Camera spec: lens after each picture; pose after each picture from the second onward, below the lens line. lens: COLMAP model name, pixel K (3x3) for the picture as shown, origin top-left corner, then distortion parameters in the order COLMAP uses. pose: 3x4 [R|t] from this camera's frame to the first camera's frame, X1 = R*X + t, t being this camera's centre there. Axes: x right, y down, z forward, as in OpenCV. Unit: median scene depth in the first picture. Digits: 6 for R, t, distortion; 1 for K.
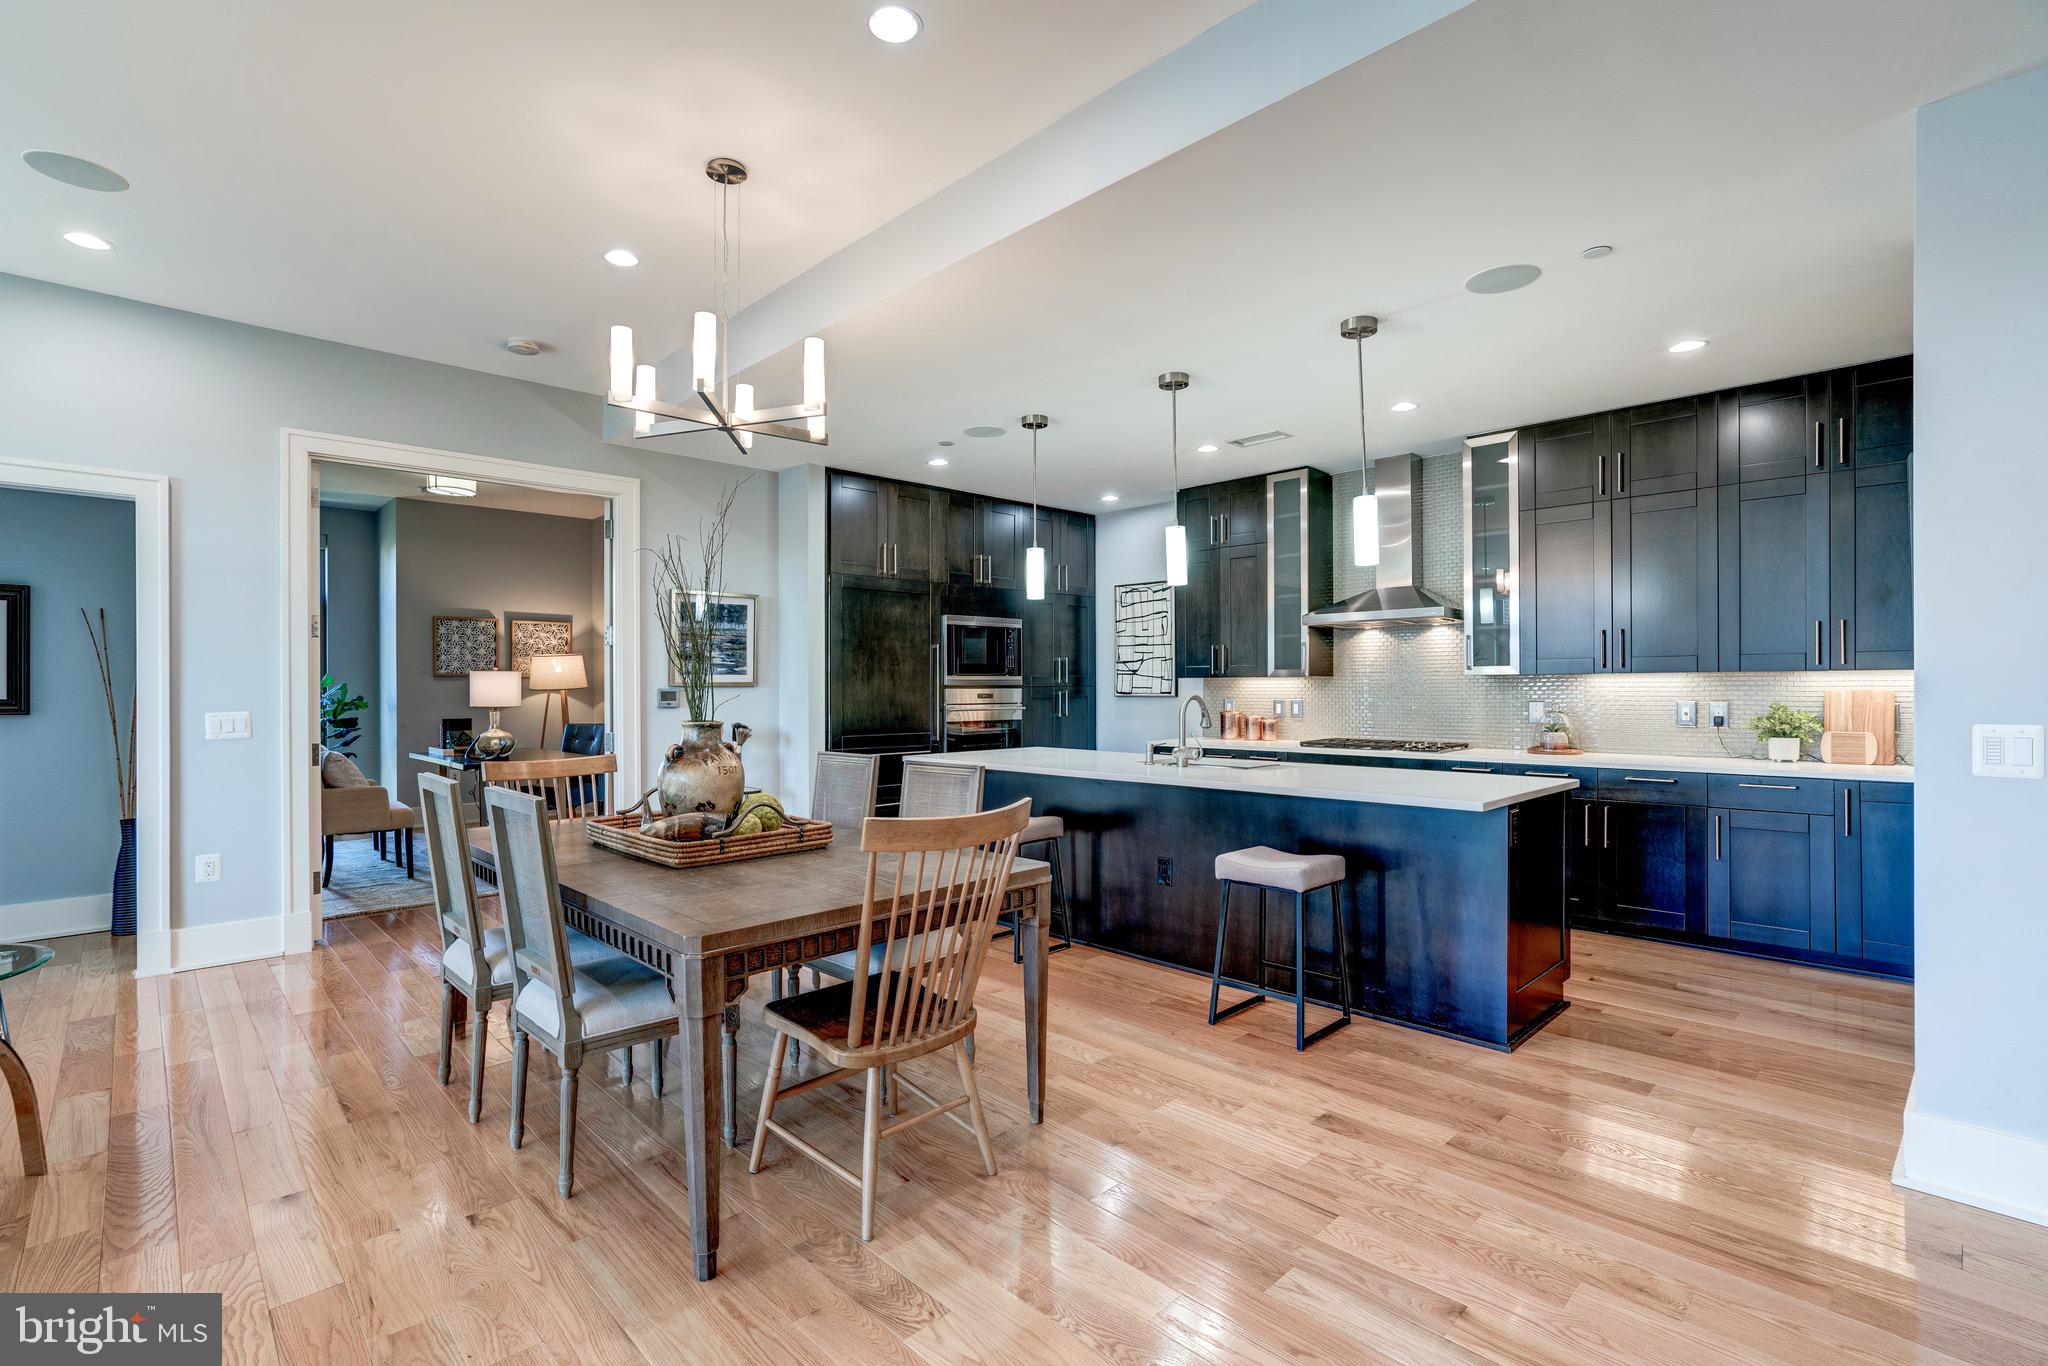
lens RADIAL K [[933.5, 0, 1009.7], [0, 933.5, 693.6], [0, 0, 1]] dist [-0.025525, 0.003554]
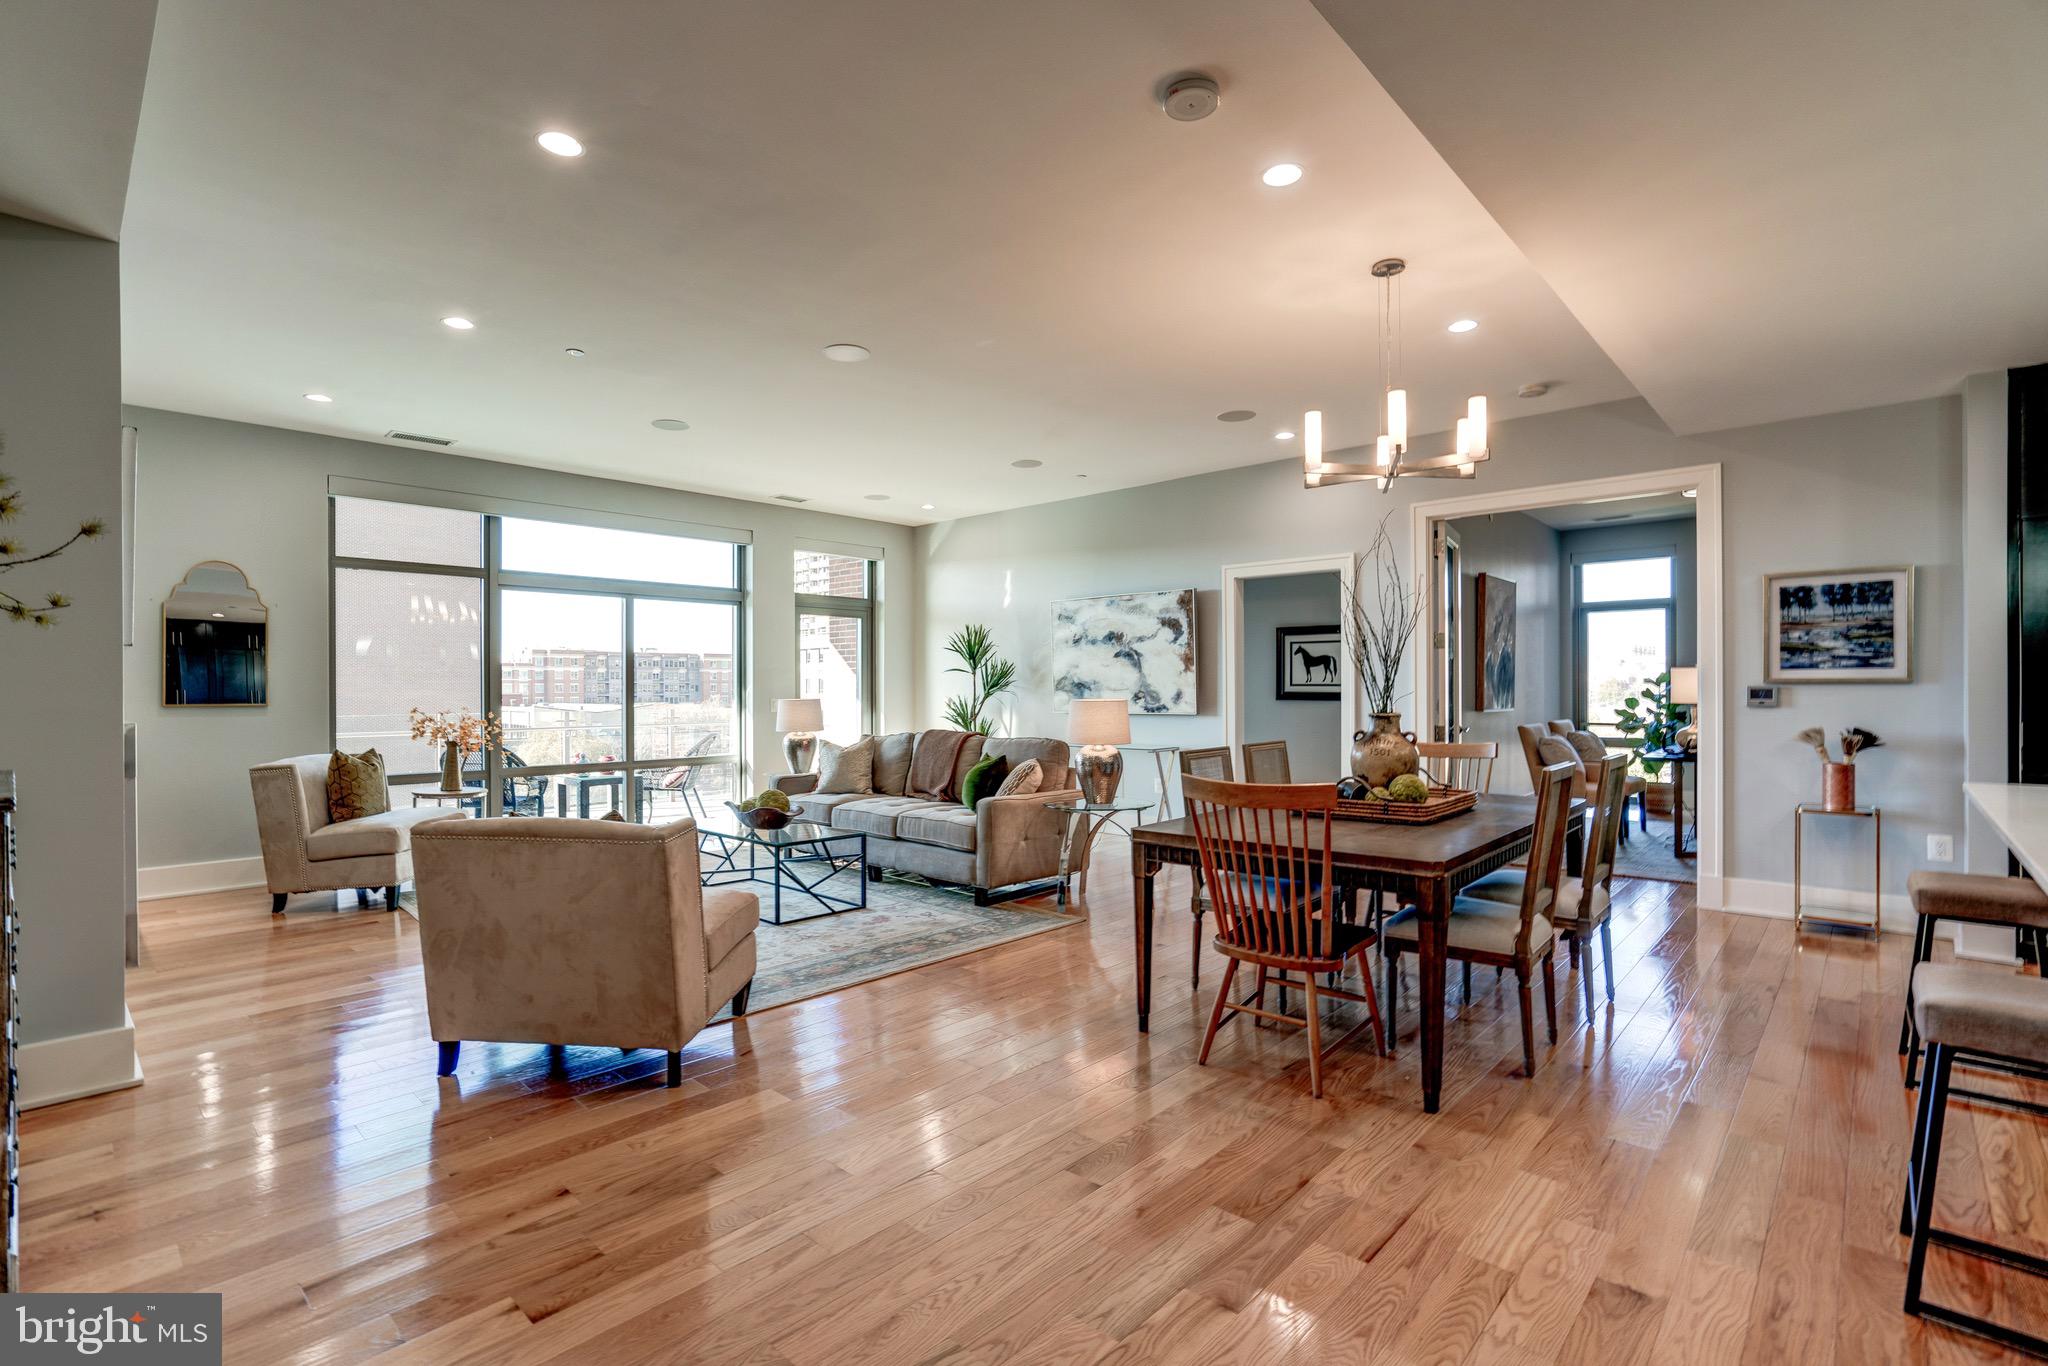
lens RADIAL K [[933.5, 0, 1004.6], [0, 933.5, 684.6], [0, 0, 1]] dist [-0.025525, 0.003554]
pose [[0.052656, -0.001077, -0.998612, 0.405381], [-0.004562, 0.999989, -0.001319, -0.001999], [0.998602, 0.004625, 0.052651, 0.190748]]
